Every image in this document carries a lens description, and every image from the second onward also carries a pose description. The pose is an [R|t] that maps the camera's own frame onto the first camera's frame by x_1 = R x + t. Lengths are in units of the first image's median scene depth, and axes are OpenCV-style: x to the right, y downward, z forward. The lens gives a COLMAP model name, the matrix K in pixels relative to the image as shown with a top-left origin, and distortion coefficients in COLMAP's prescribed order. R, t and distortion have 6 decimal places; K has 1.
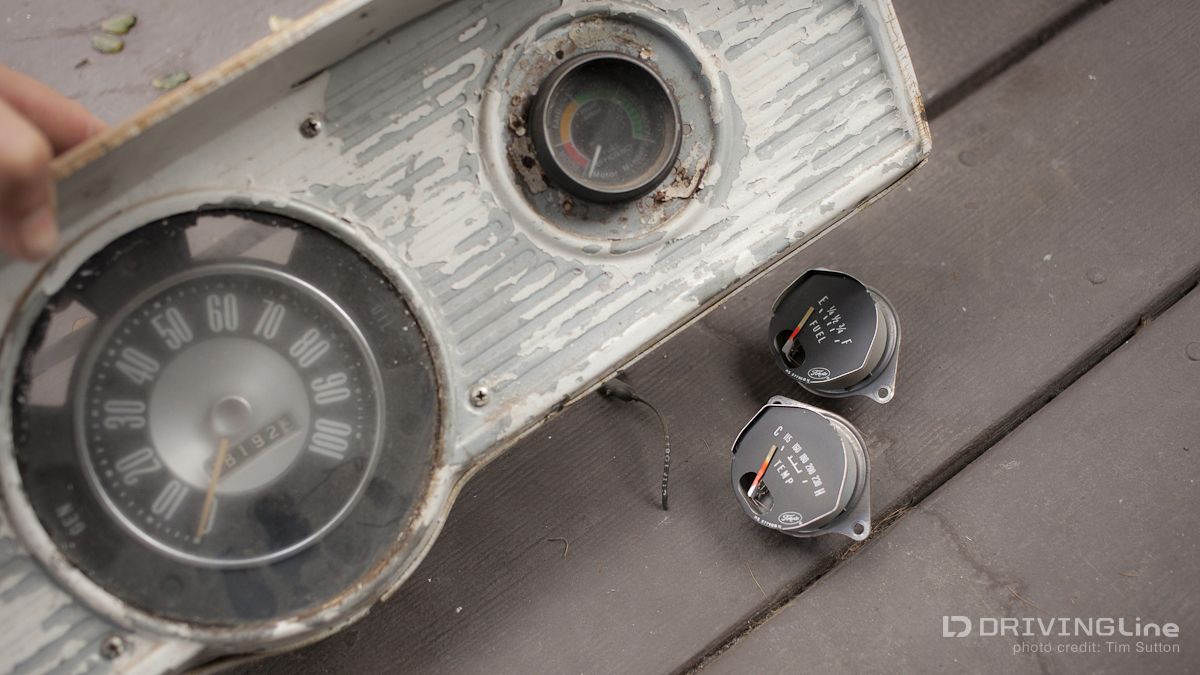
lens RADIAL K [[1513.8, 0, 600.0], [0, 1513.8, 337.5], [0, 0, 1]] dist [-0.072899, 0.001311]
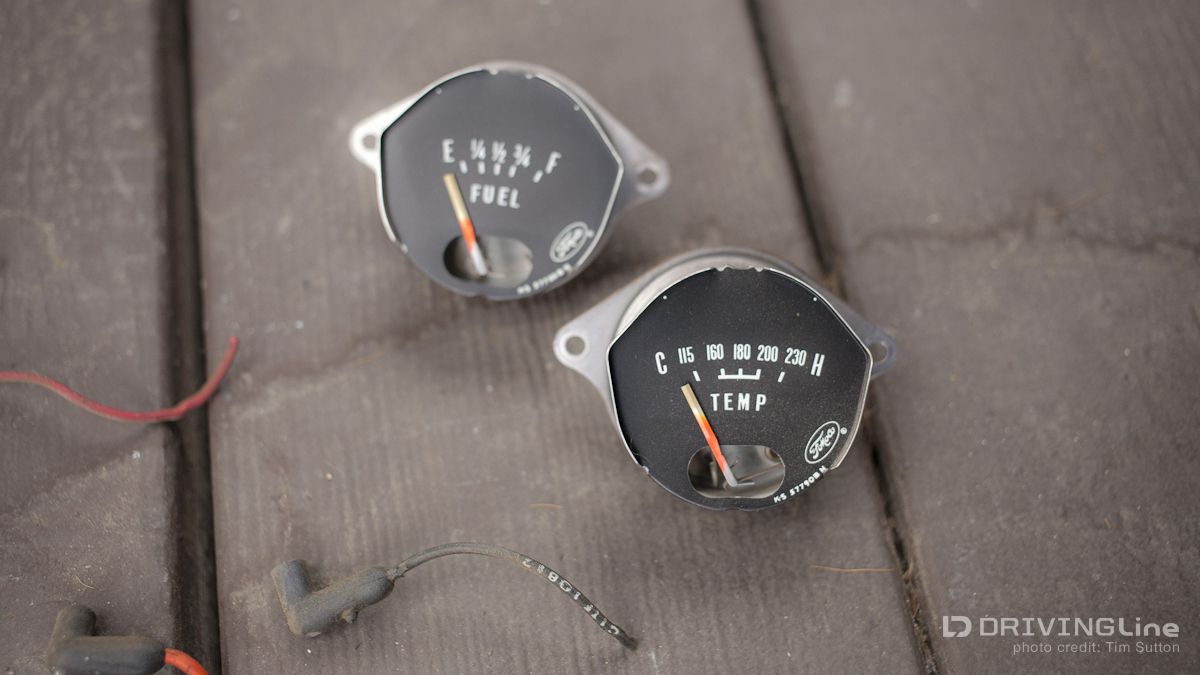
lens RADIAL K [[1513.8, 0, 600.0], [0, 1513.8, 337.5], [0, 0, 1]] dist [-0.072899, 0.001311]
pose [[0.467084, -0.775617, 0.424560, -0.096485], [0.728018, 0.609846, 0.313175, -0.114471], [-0.501820, 0.162808, 0.849512, 0.592487]]
